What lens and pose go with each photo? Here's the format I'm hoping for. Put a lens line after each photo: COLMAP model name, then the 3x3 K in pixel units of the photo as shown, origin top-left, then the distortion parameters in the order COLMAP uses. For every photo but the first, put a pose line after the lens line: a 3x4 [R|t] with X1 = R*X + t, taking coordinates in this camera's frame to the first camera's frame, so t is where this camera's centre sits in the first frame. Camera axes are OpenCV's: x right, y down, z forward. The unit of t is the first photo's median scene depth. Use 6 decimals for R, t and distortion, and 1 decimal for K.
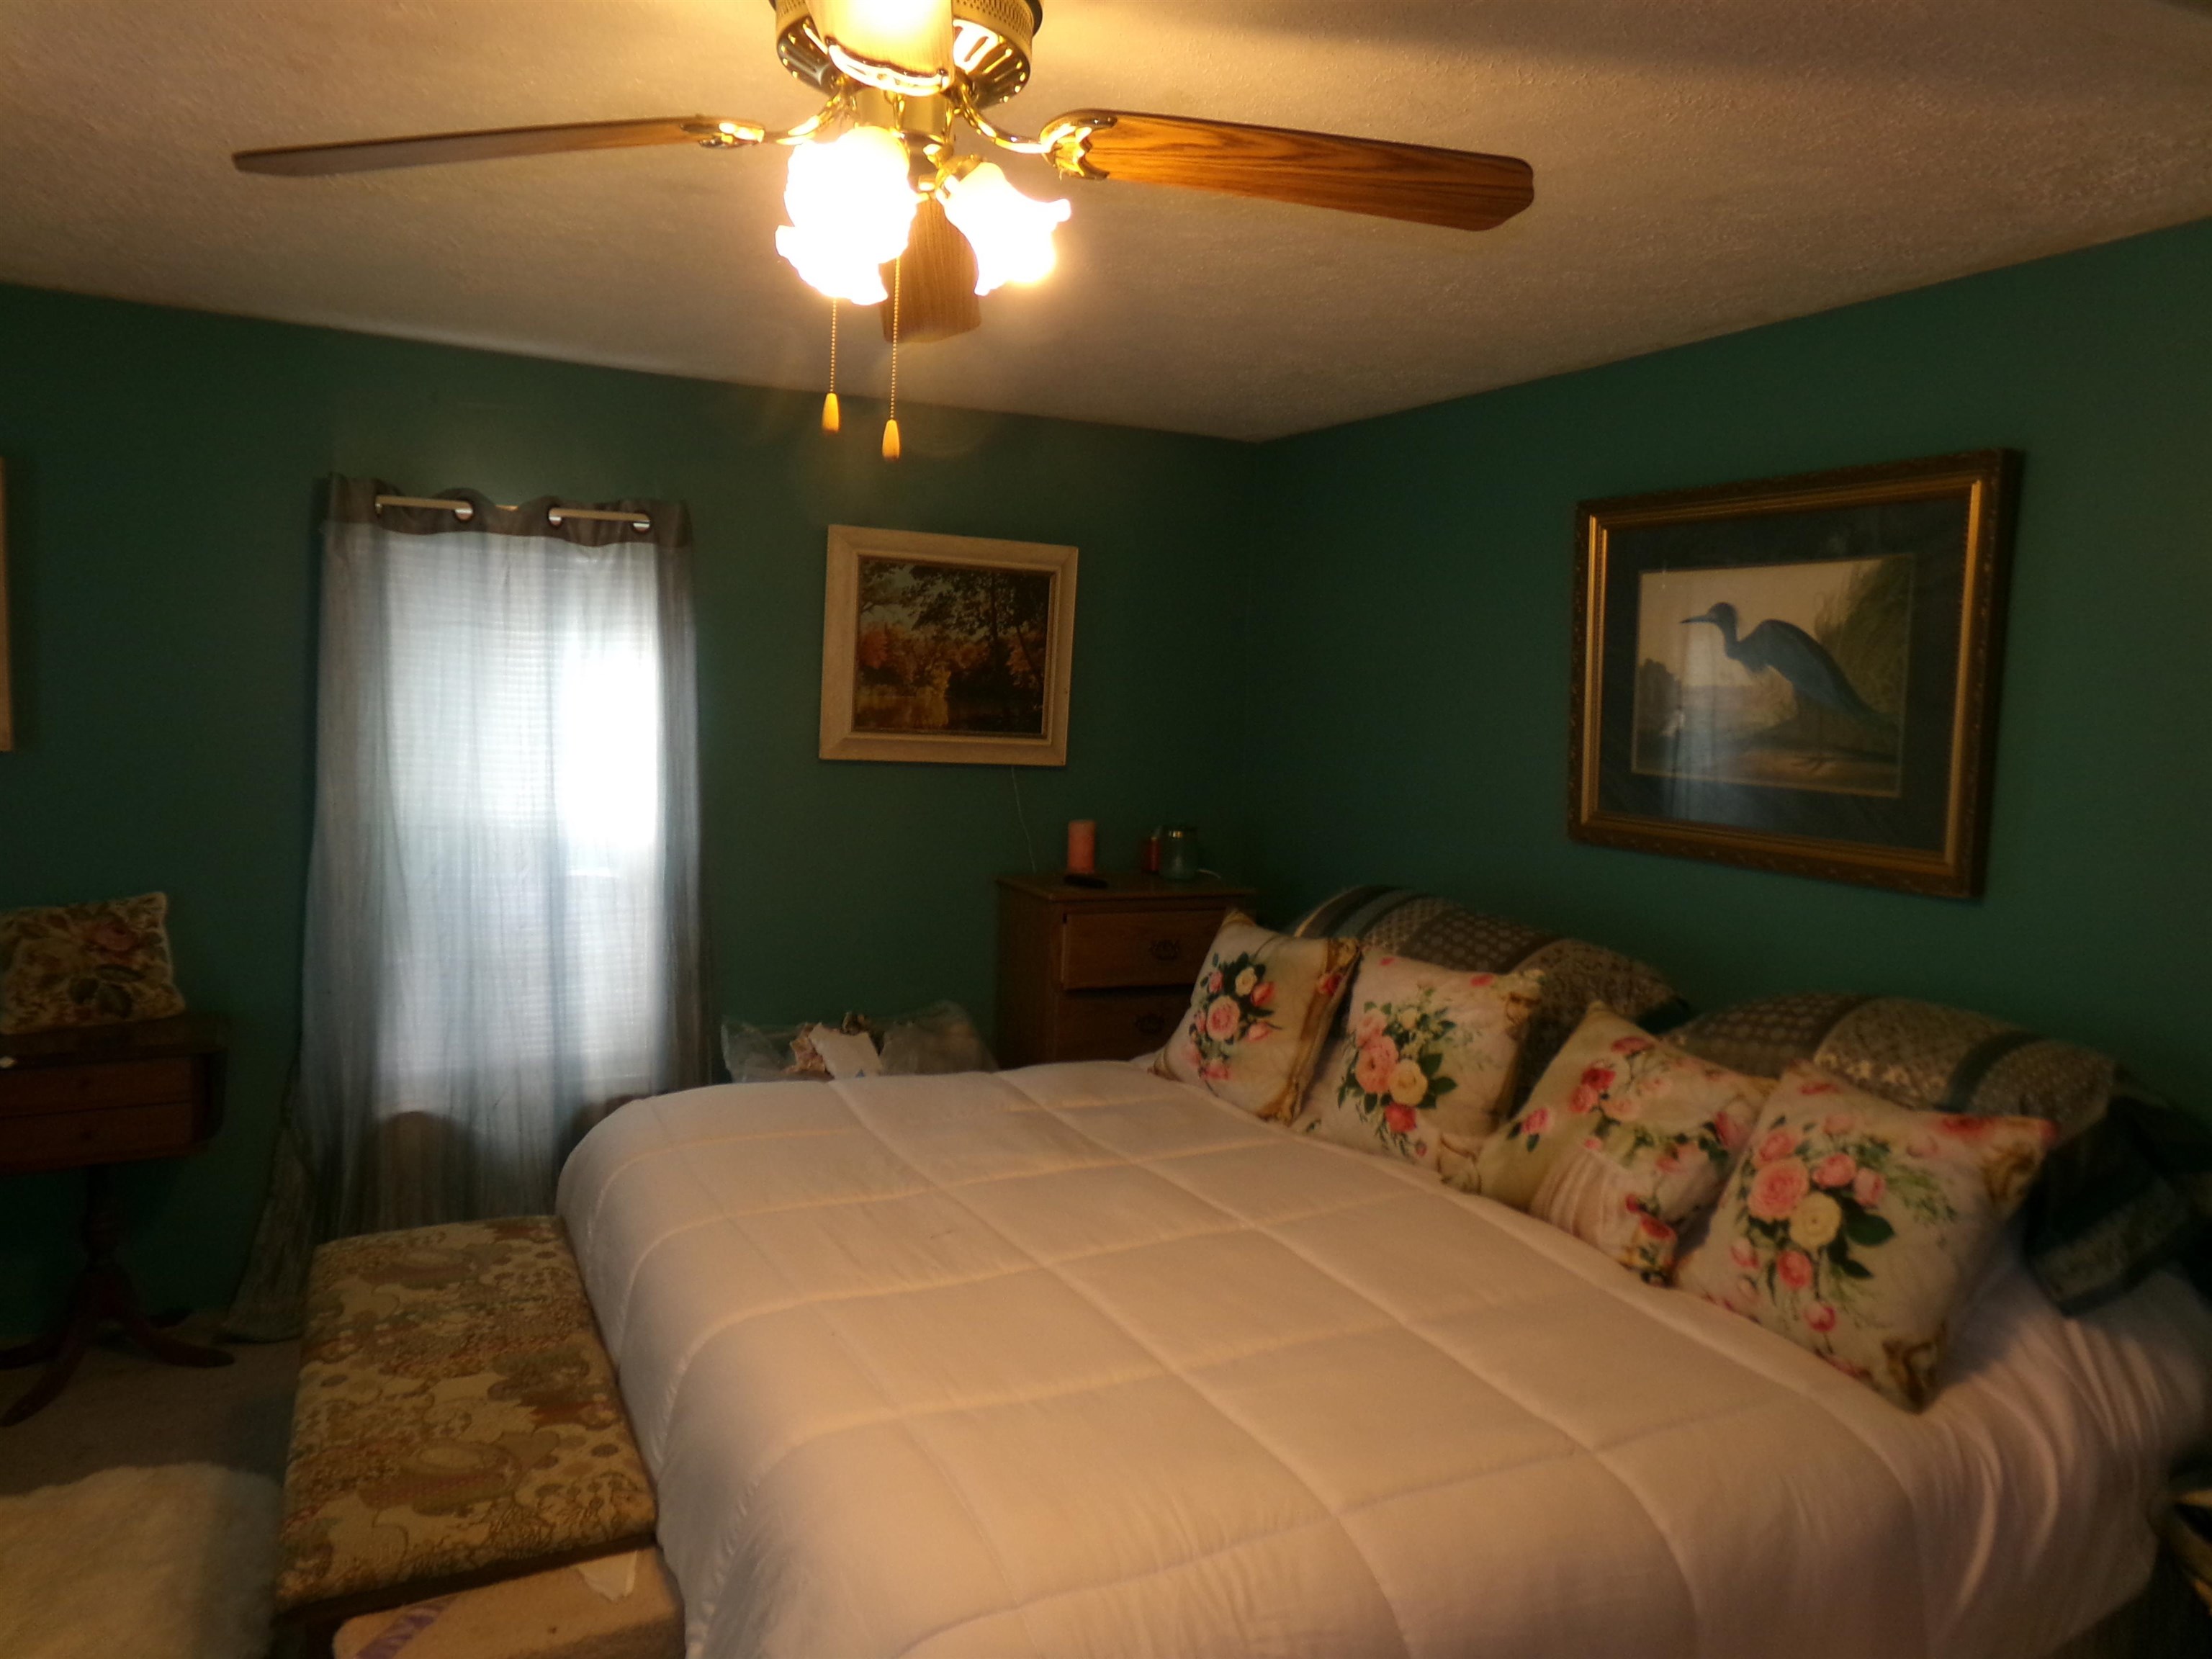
lens RADIAL K [[1517.7, 0, 1100.8], [0, 1517.7, 821.4], [0, 0, 1]] dist [-0.120465, 0.215481]
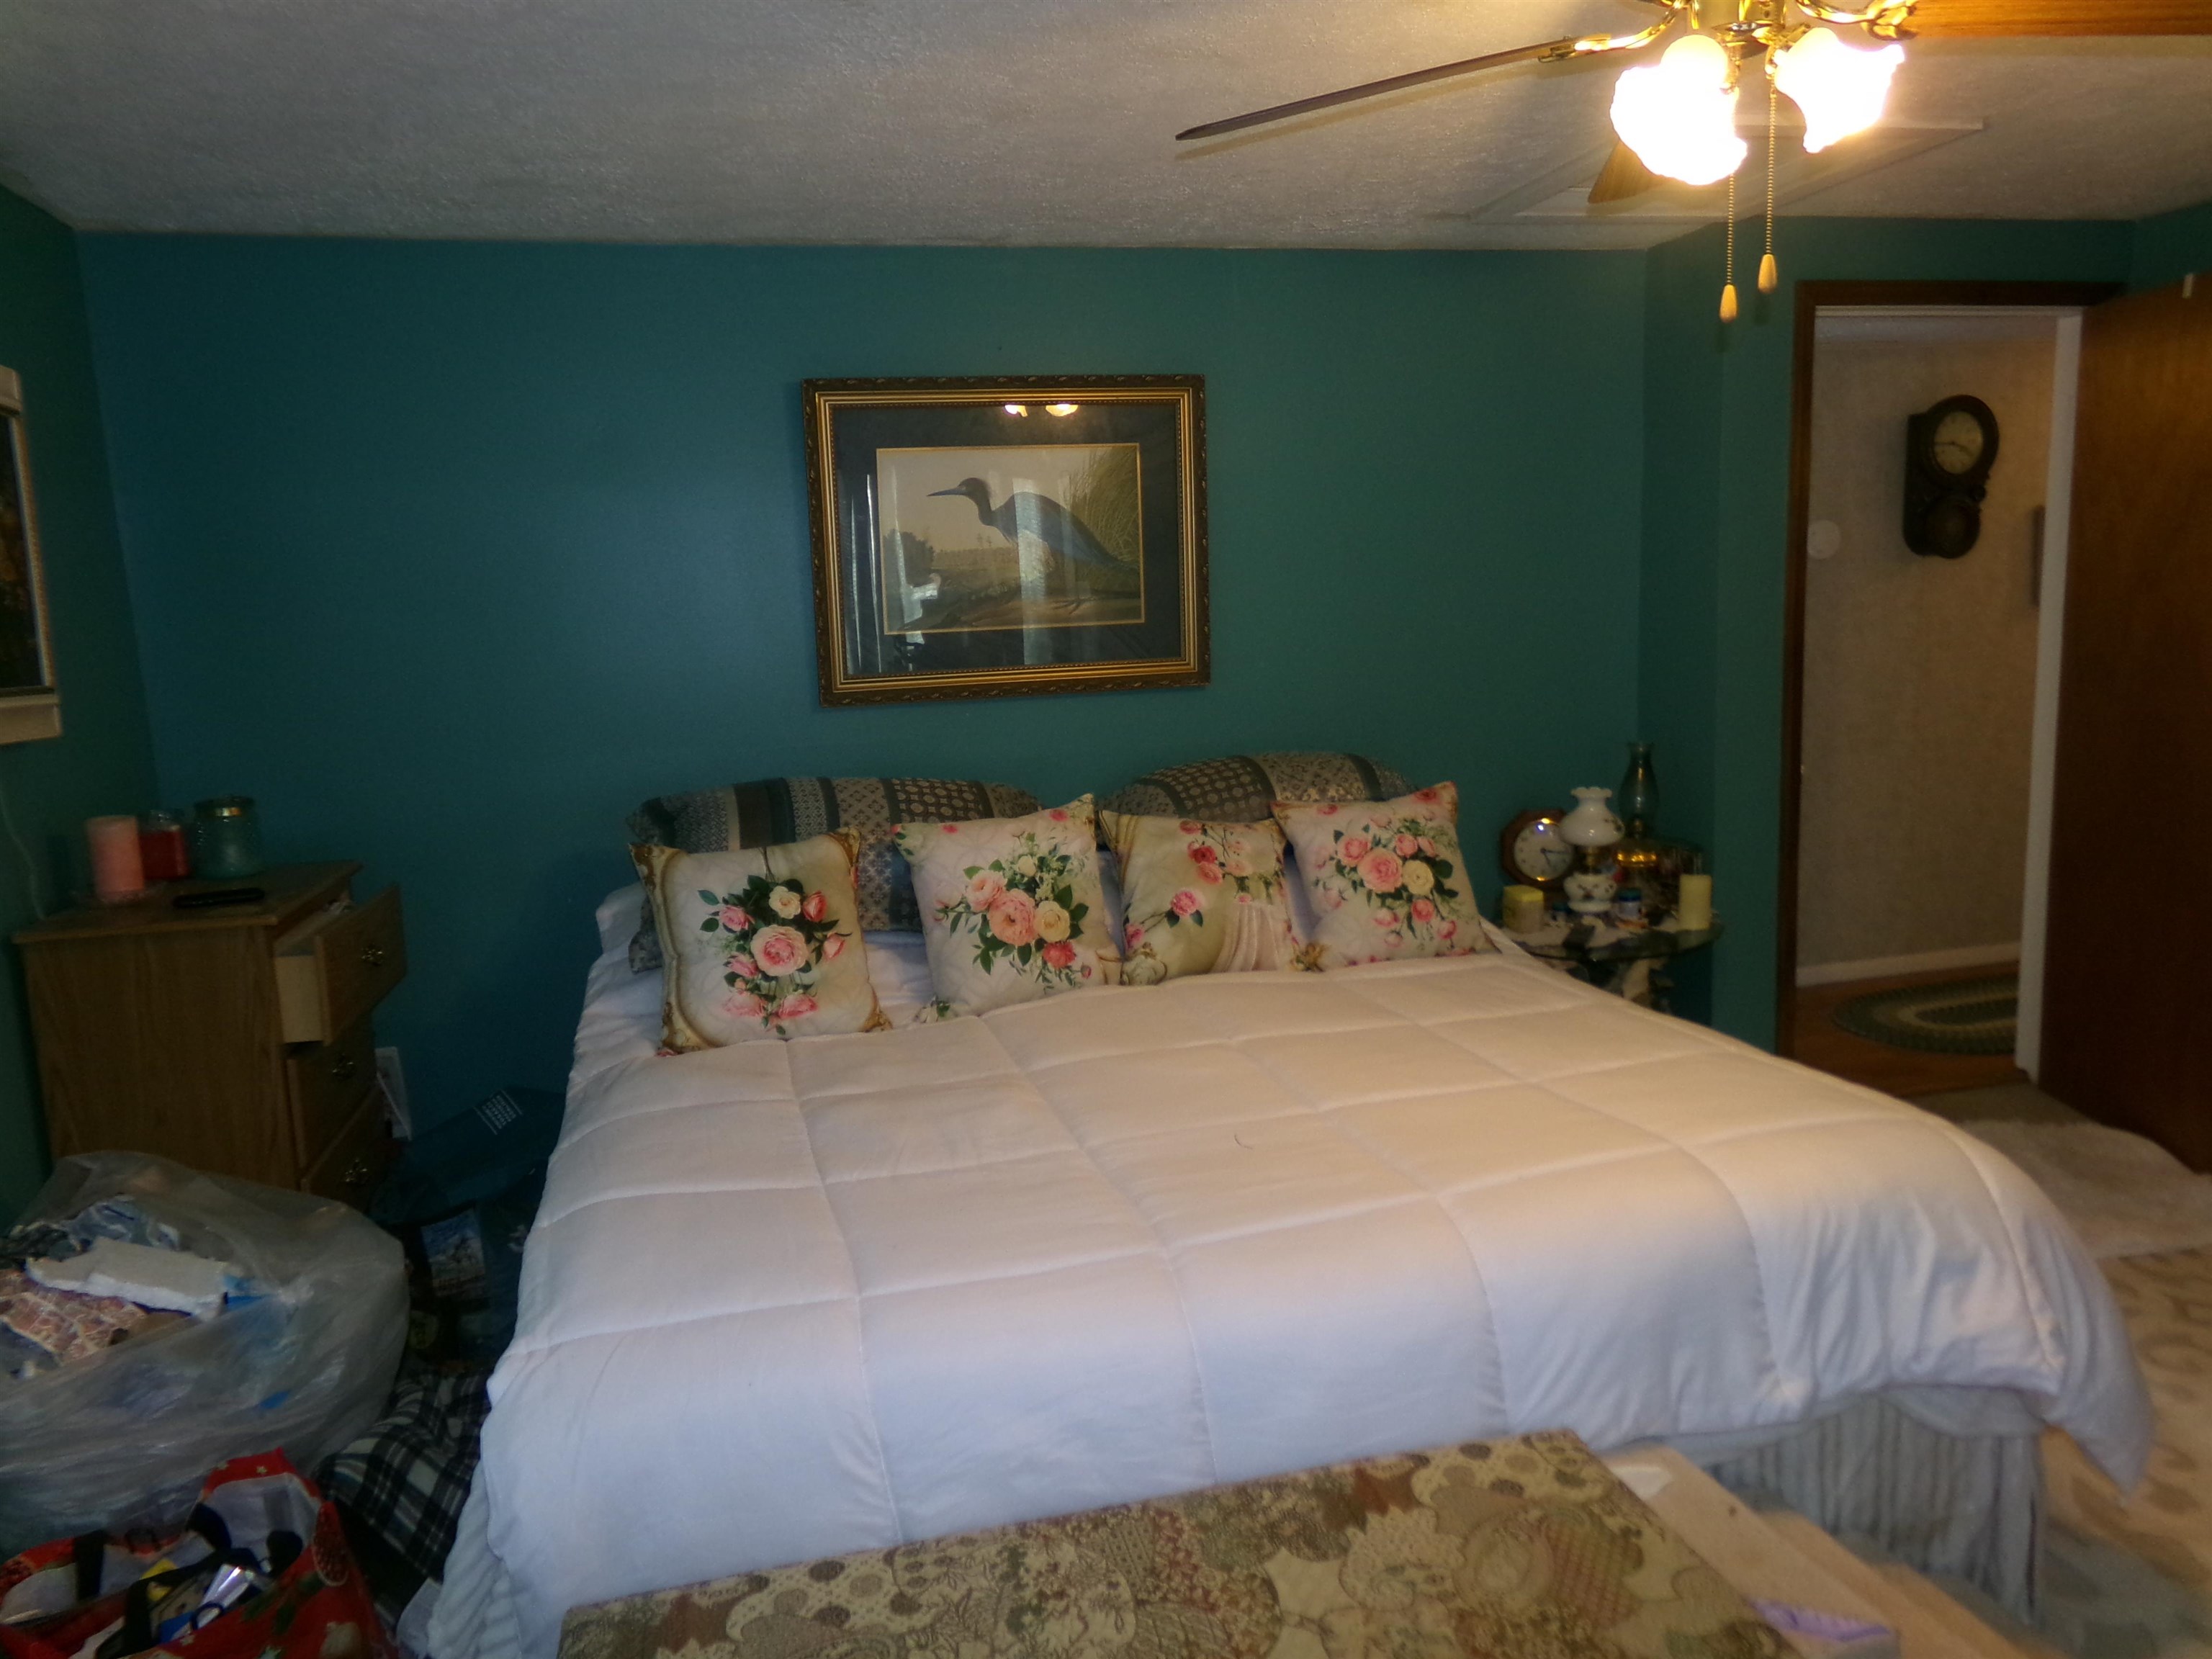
lens RADIAL K [[1531.2, 0, 1106.0], [0, 1531.2, 829.5], [0, 0, 1]] dist [-0.059362, 0.110863]
pose [[0.208418, -0.193992, 0.958608, -0.832401], [0.137923, 0.976167, 0.167559, -0.069128], [-0.968266, 0.097292, 0.230206, 0.714189]]
